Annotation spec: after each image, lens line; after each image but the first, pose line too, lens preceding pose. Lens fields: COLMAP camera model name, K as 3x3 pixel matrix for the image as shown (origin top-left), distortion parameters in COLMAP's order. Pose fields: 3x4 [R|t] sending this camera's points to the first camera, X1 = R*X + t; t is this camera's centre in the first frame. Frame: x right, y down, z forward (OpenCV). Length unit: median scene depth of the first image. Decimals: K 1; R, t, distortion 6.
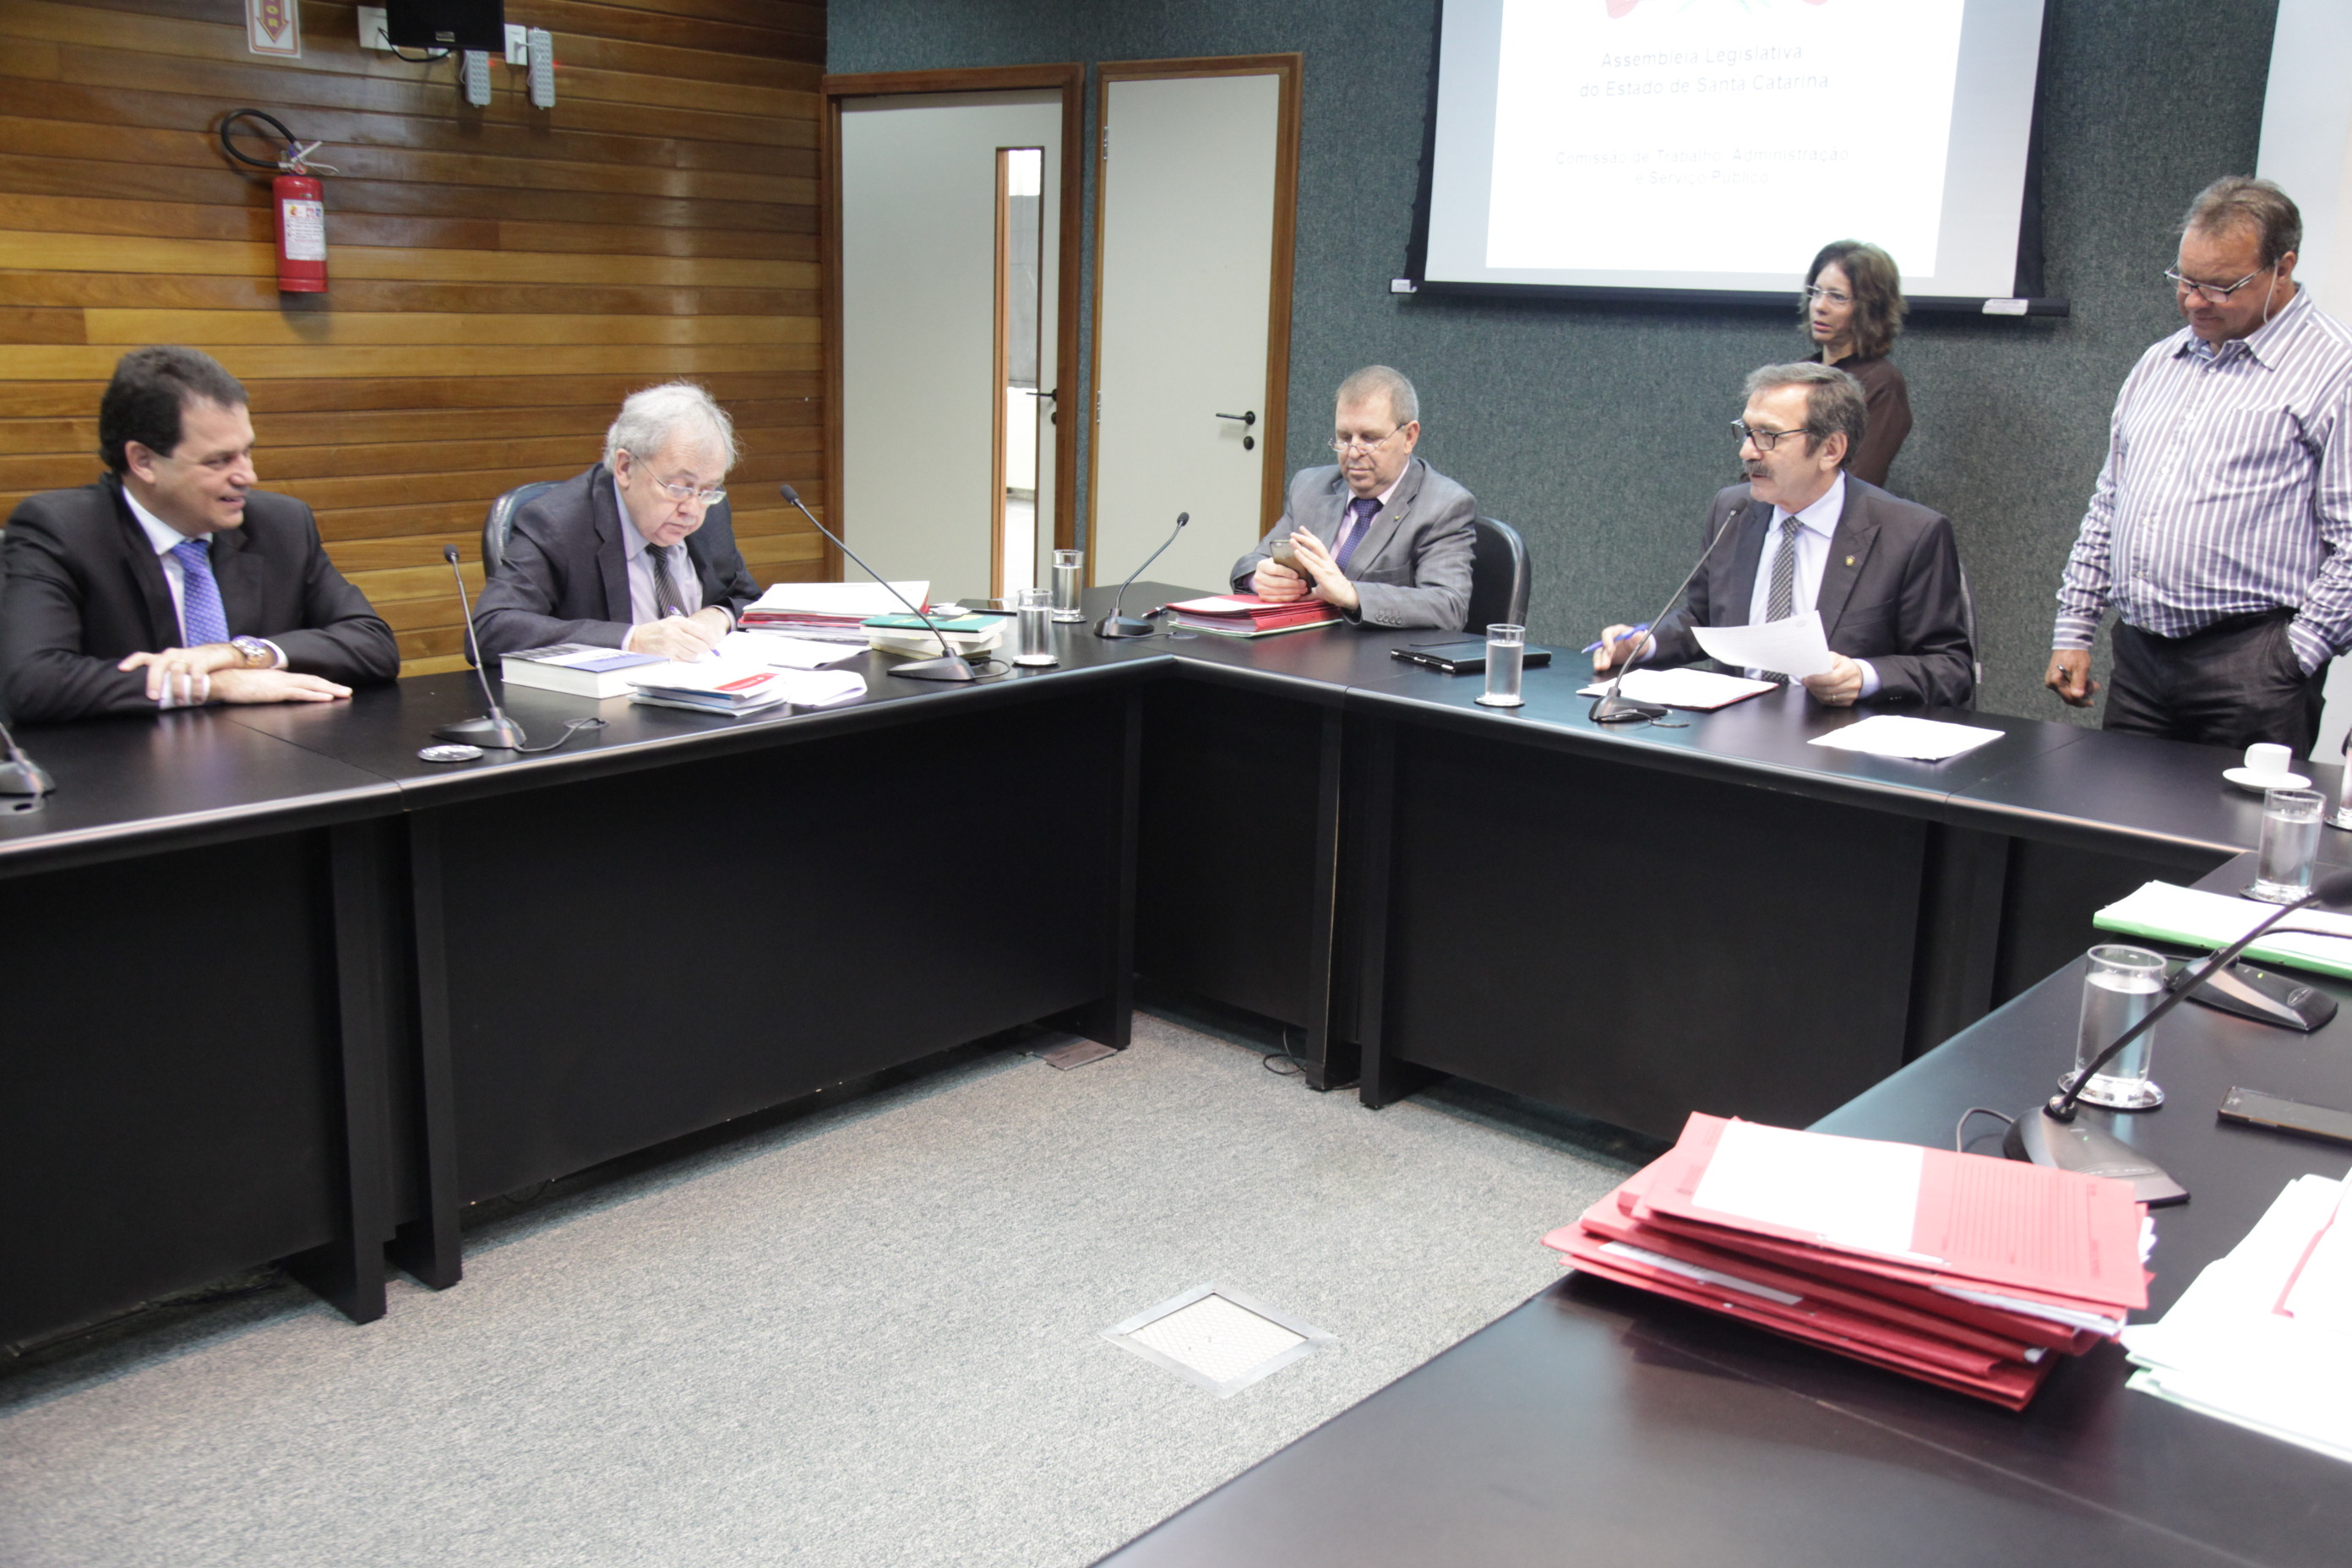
lens RADIAL K [[2132.1, 0, 1212.7], [0, 2132.1, 775.1], [0, 0, 1]] dist [-0.004855, 0.025705]
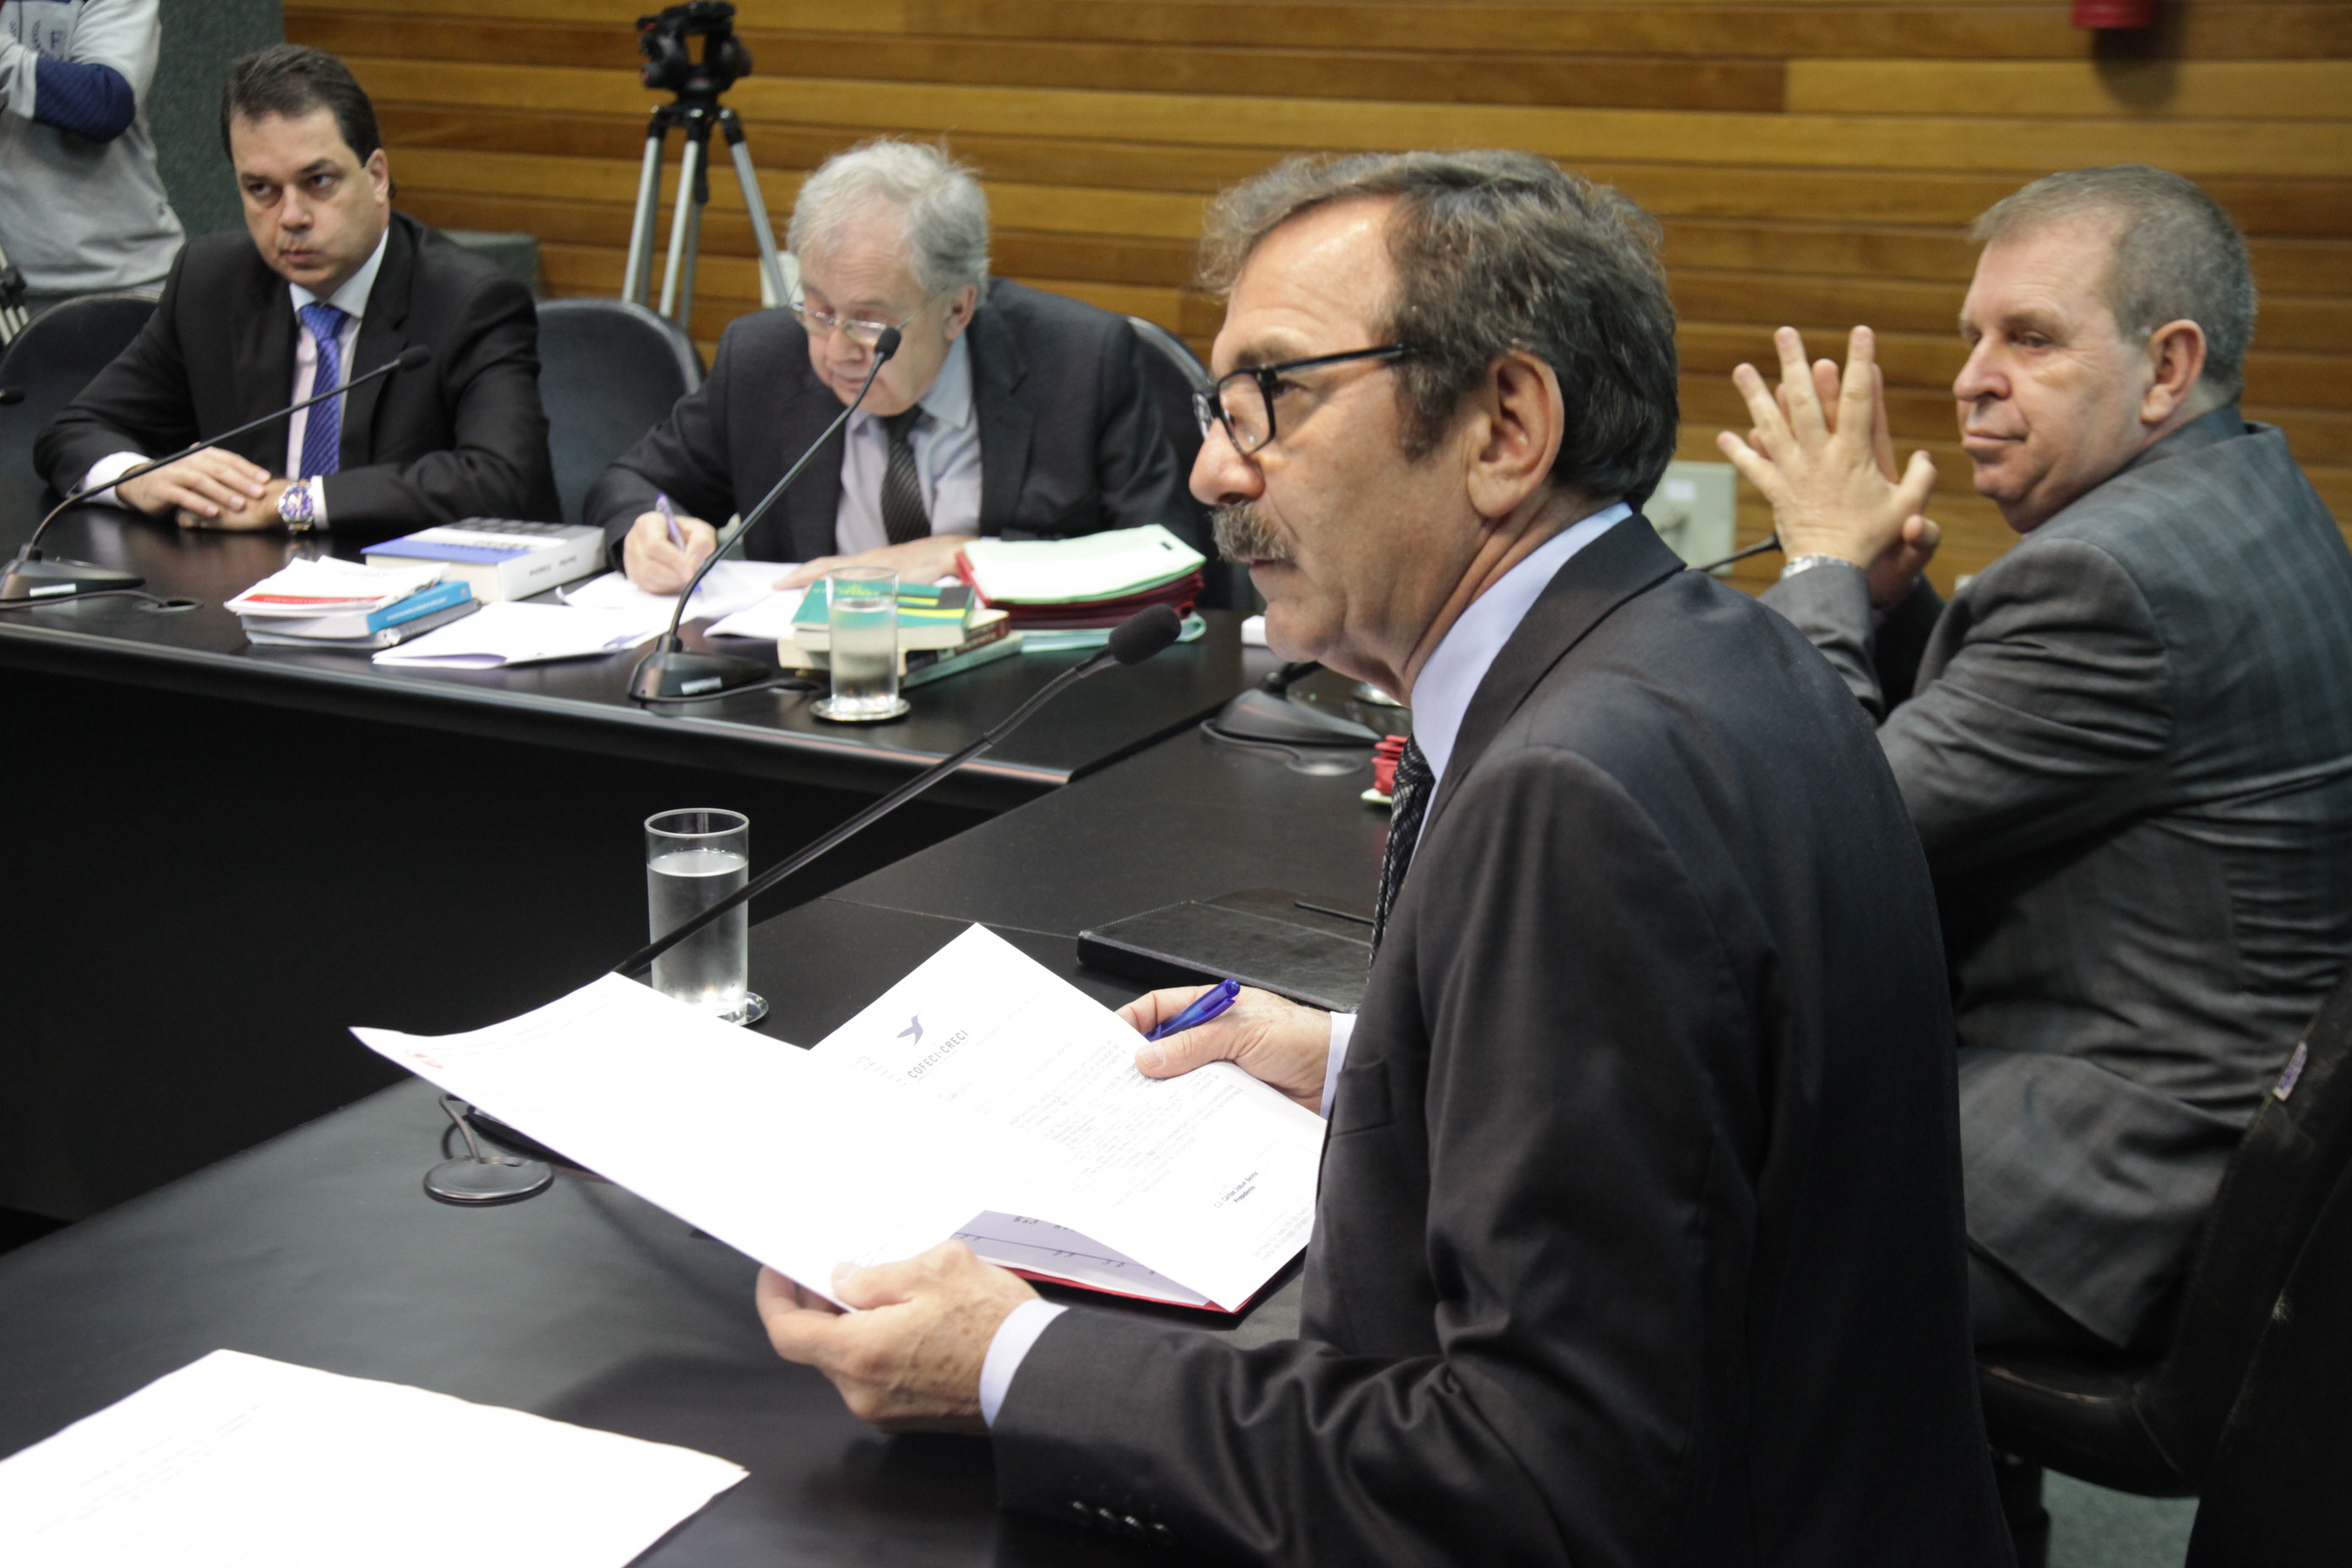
lens RADIAL K [[2982.5, 0, 1185.7], [0, 2982.5, 803.2], [0, 0, 1]] dist [0.154470, 0.000000]
pose [[0.229681, 0.219092, -0.948285, 0.396044], [-0.228967, 0.959151, 0.166145, -0.112258], [0.945950, 0.178965, 0.270464, 0.623982]]
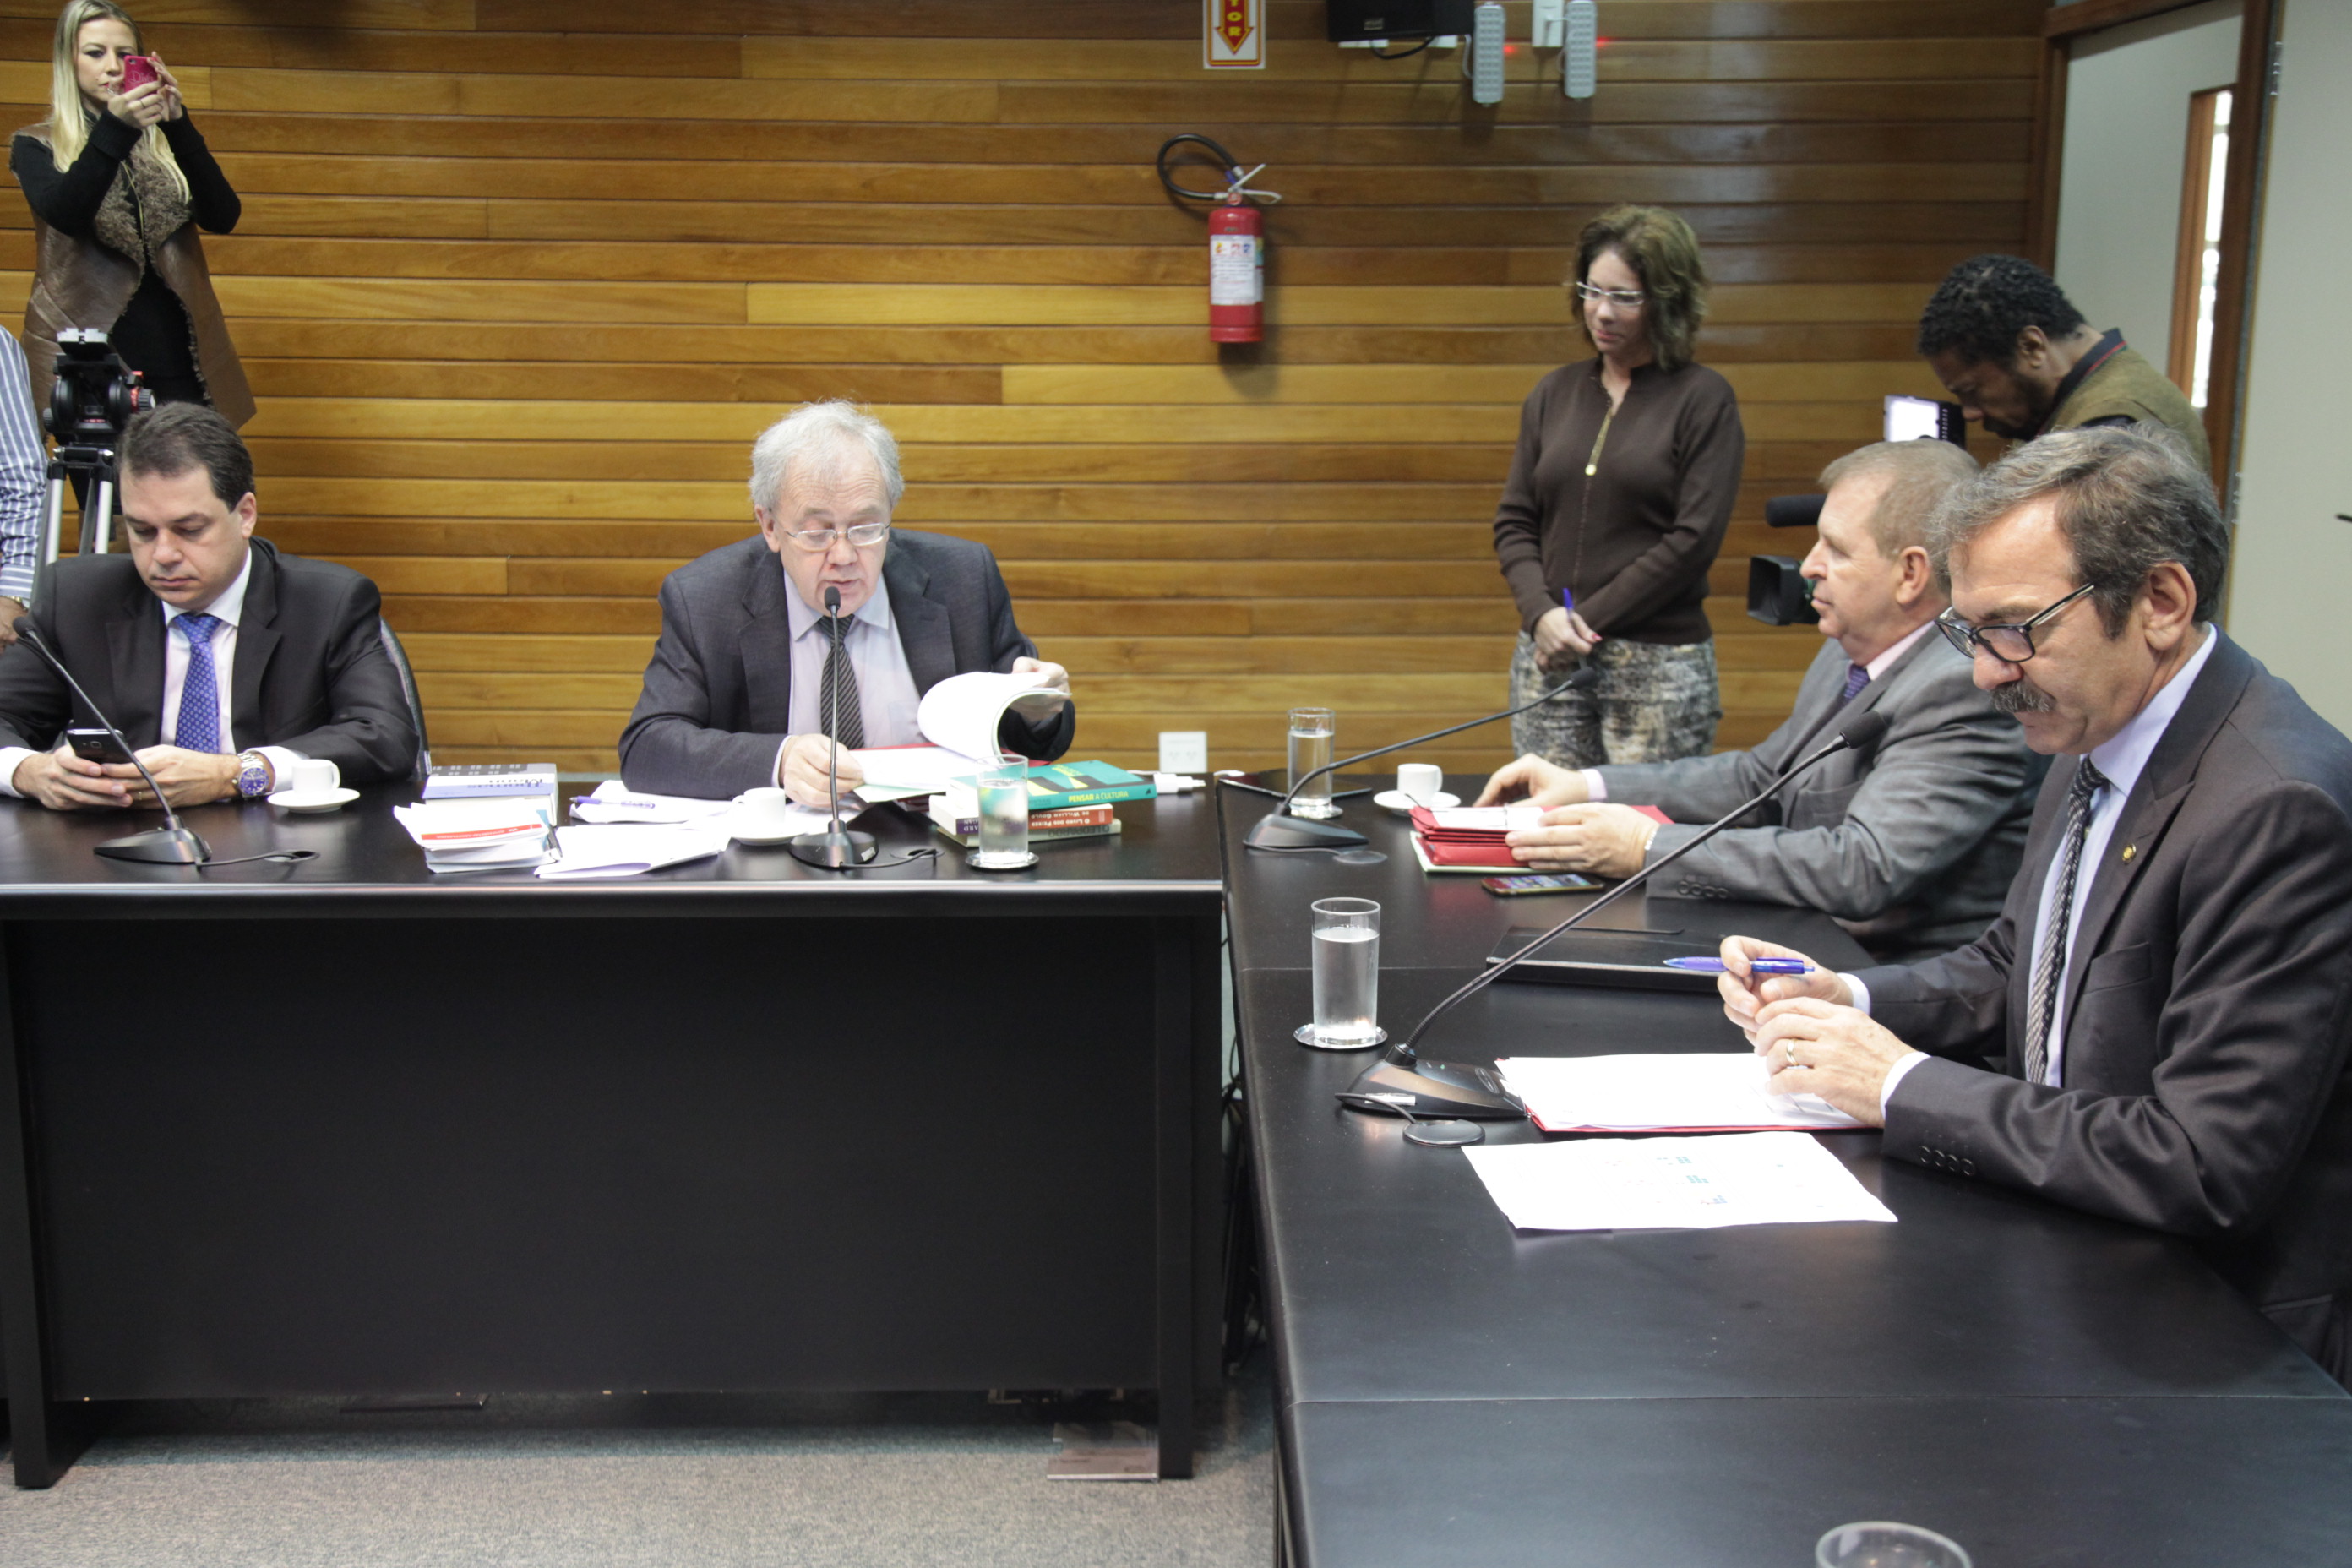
lens RADIAL K [[2669.8, 0, 1176.8], [0, 2669.8, 765.3], [0, 0, 1]] dist [0.068458, 0.000000]
pose [[0.661754, 0.100362, -0.742973, 0.400608], [-0.147288, 0.989091, 0.002421, -0.064915], [0.735111, 0.107829, 0.669317, 0.316314]]
